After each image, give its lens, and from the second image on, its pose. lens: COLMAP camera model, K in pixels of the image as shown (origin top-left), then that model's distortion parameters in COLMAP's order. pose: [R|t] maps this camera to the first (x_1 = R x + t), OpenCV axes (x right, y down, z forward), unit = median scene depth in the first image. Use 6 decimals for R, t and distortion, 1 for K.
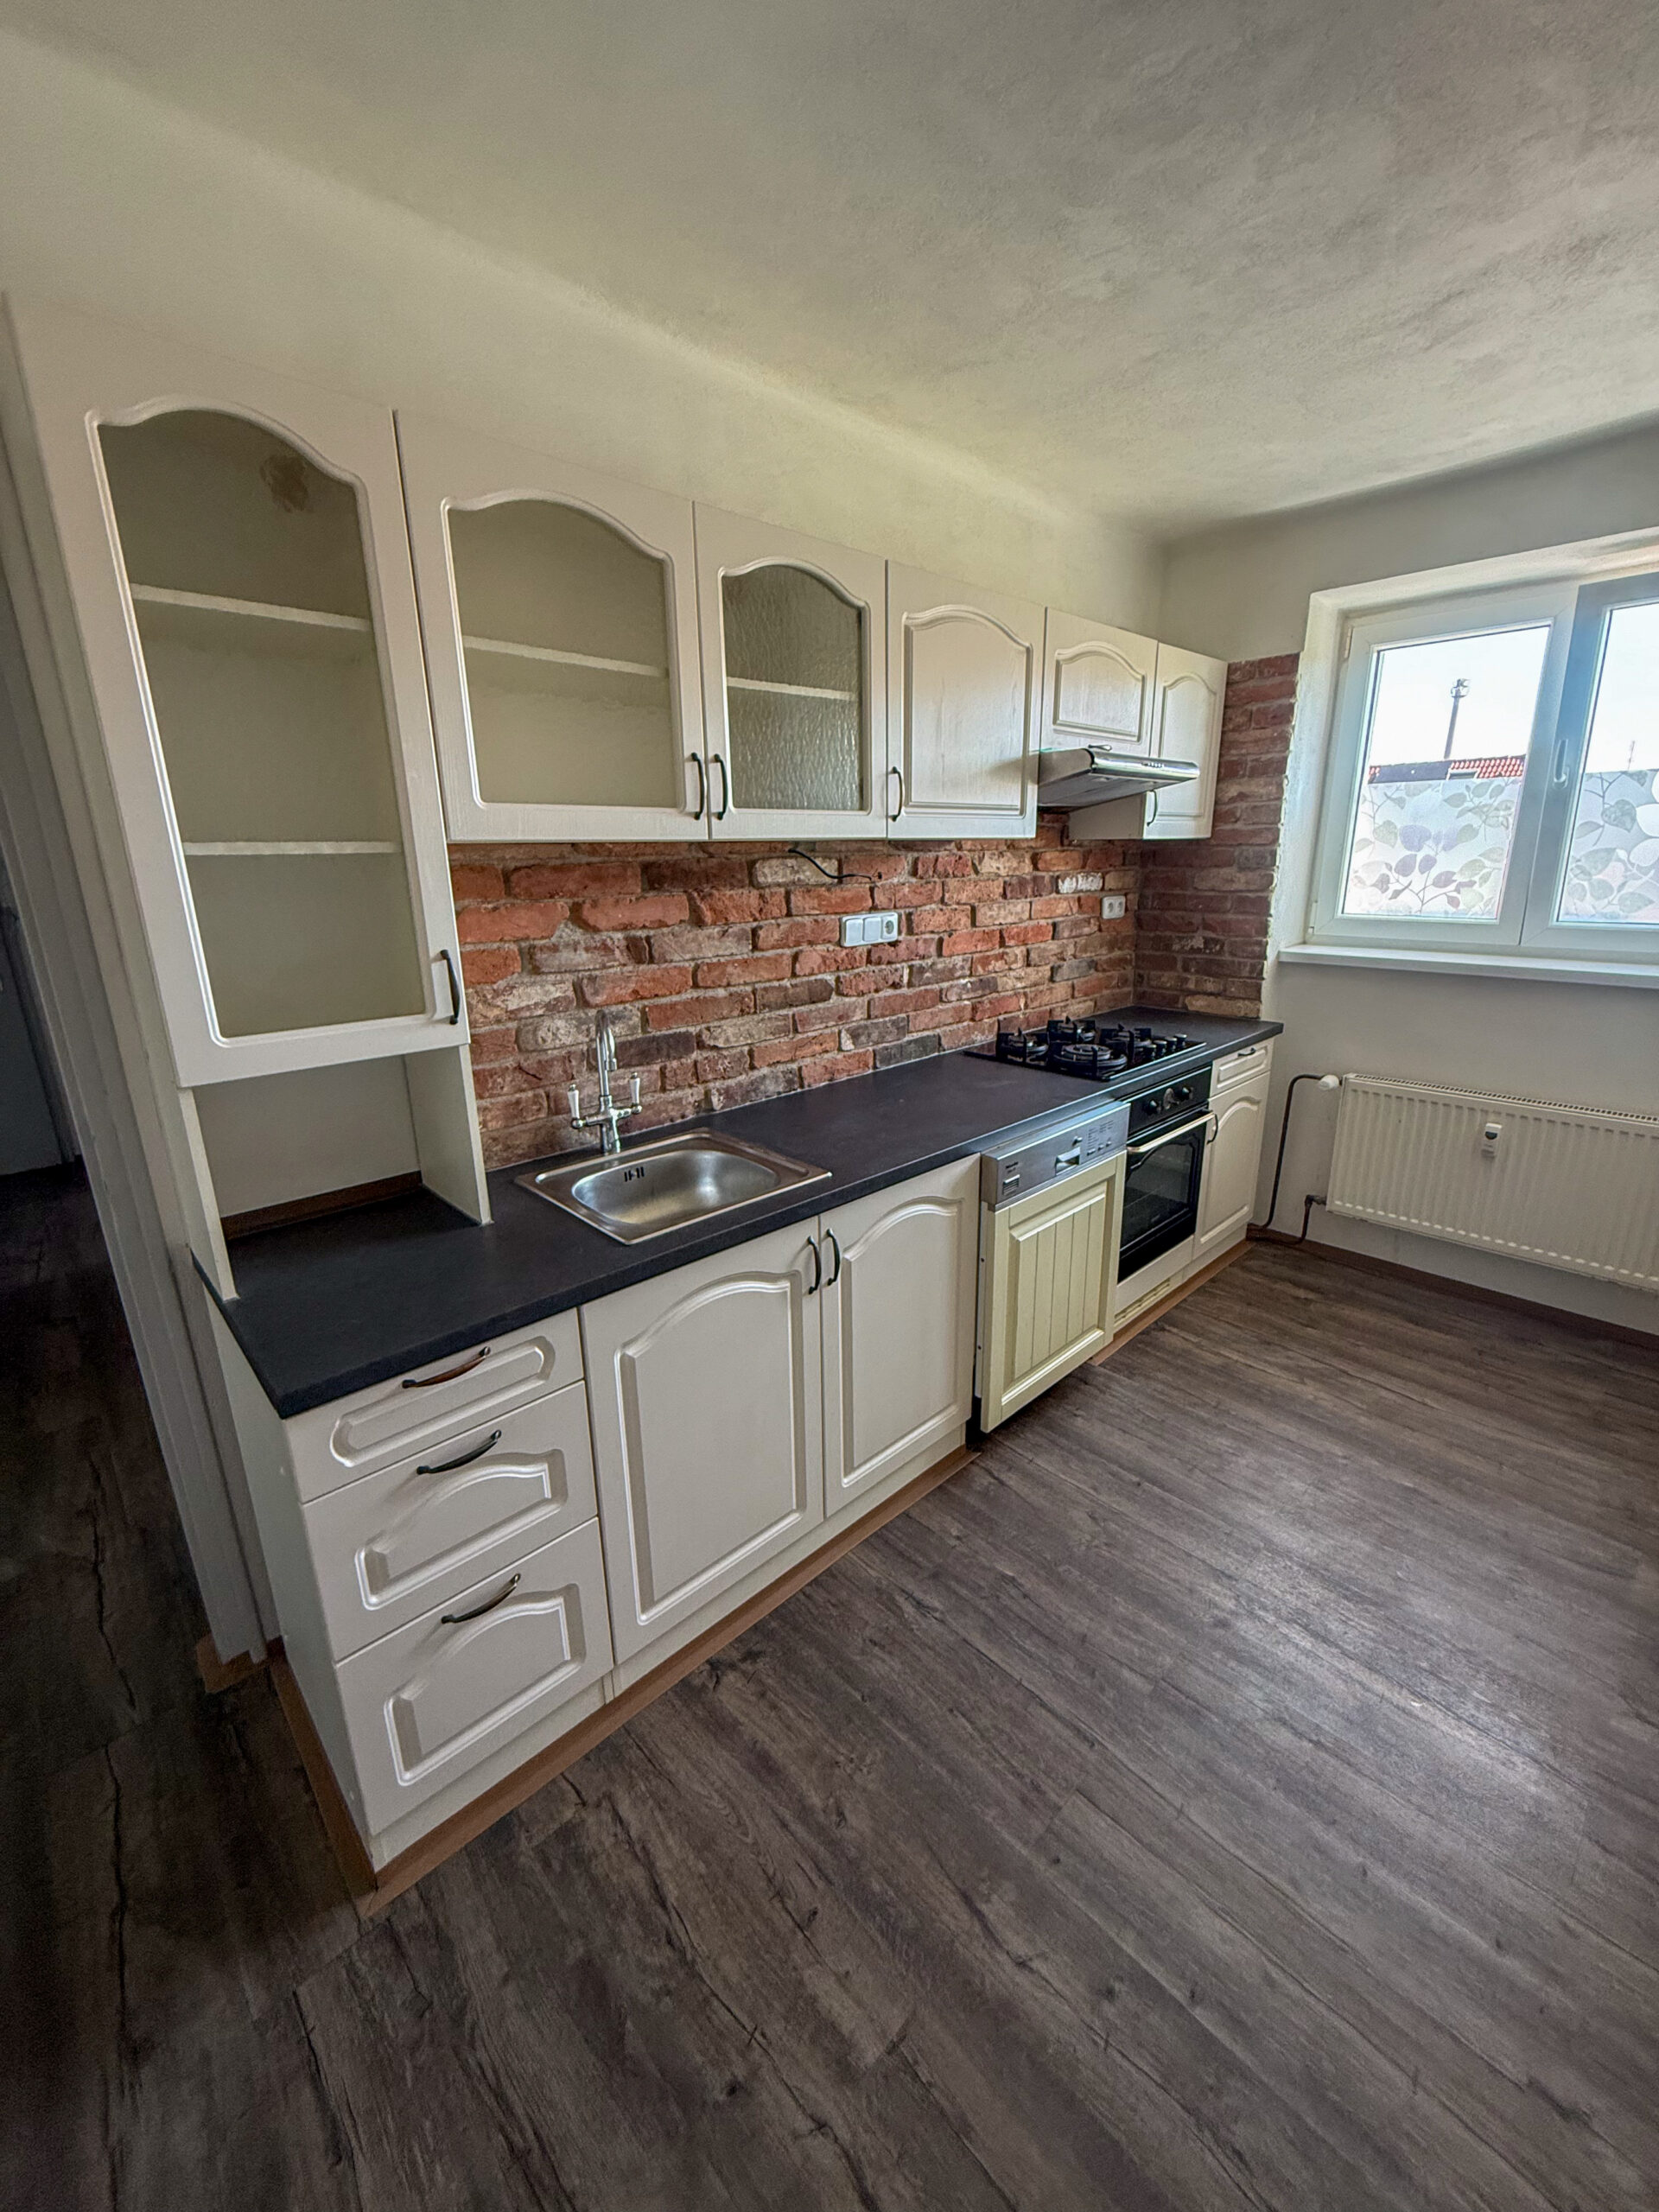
lens RADIAL K [[884.3, 0, 832.9], [0, 884.3, 1108.5], [0, 0, 1]] dist [0.003422, 0.000130]
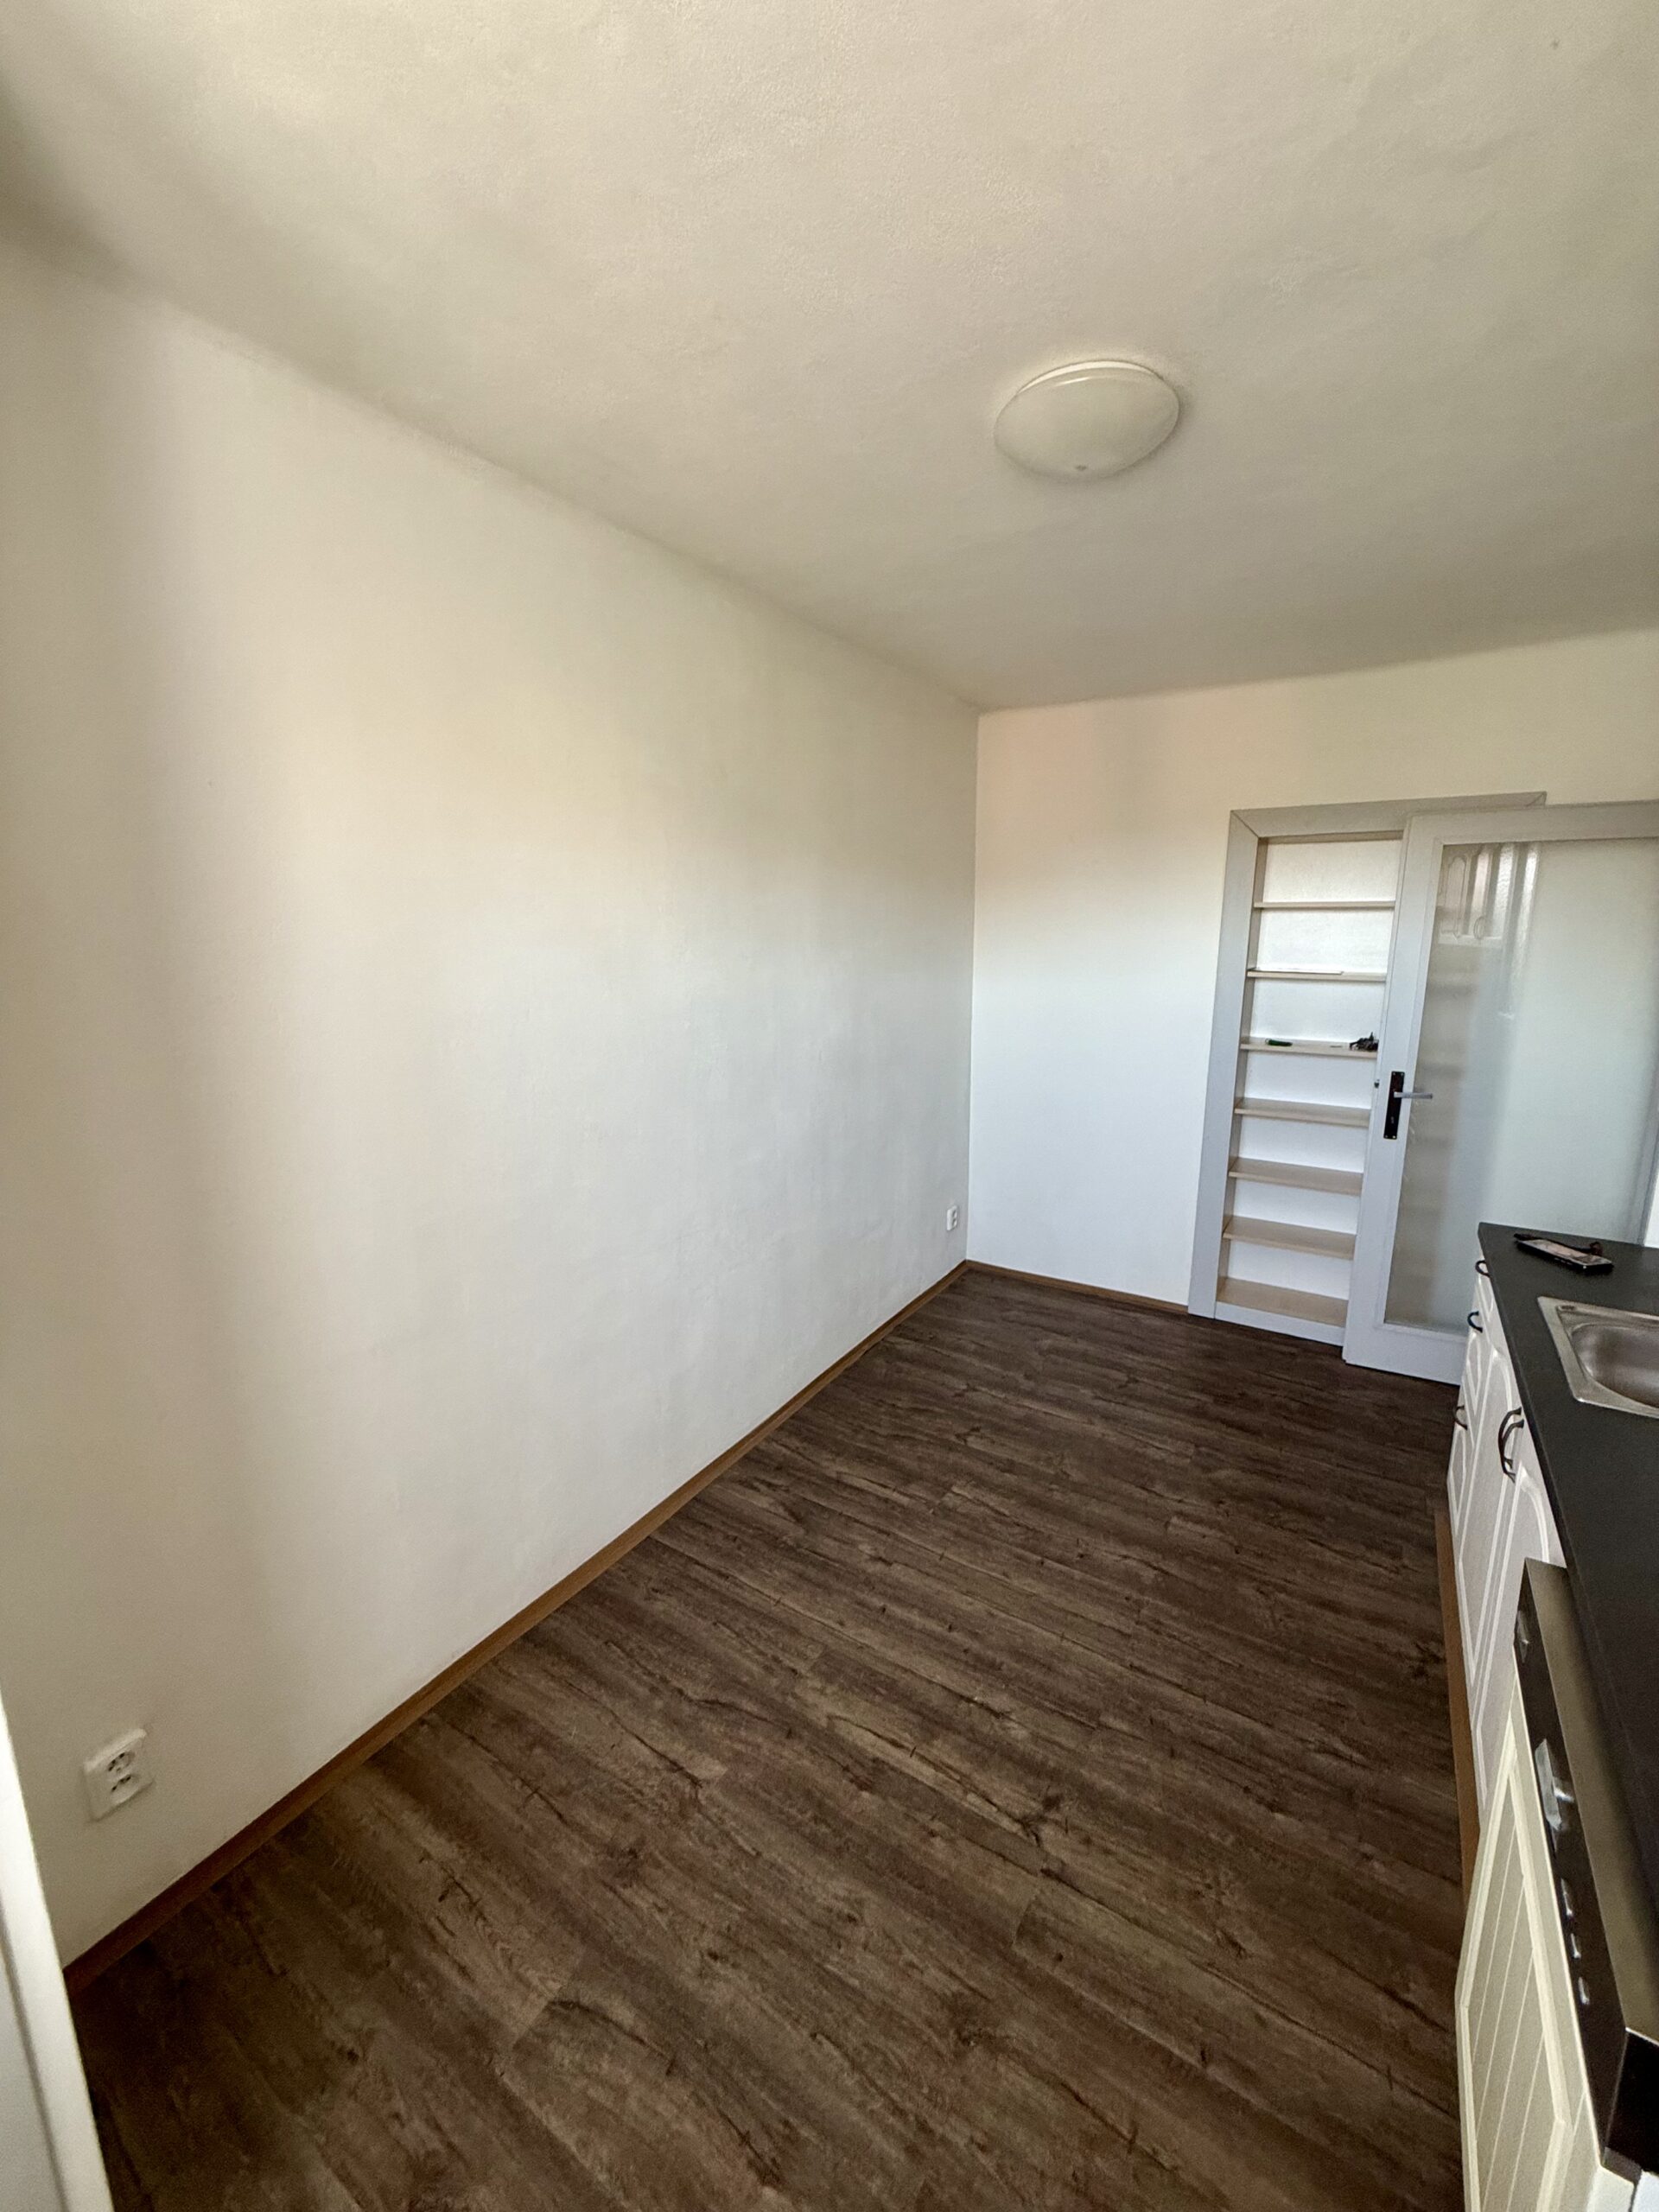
lens RADIAL K [[884.3, 0, 832.4], [0, 884.3, 1096.1], [0, 0, 1]] dist [0.003422, 0.000130]
pose [[-0.968212, 0.063692, -0.241887, 1.008233], [-0.056156, 0.887002, 0.458338, -0.612096], [0.243747, 0.457351, -0.855229, 1.673064]]
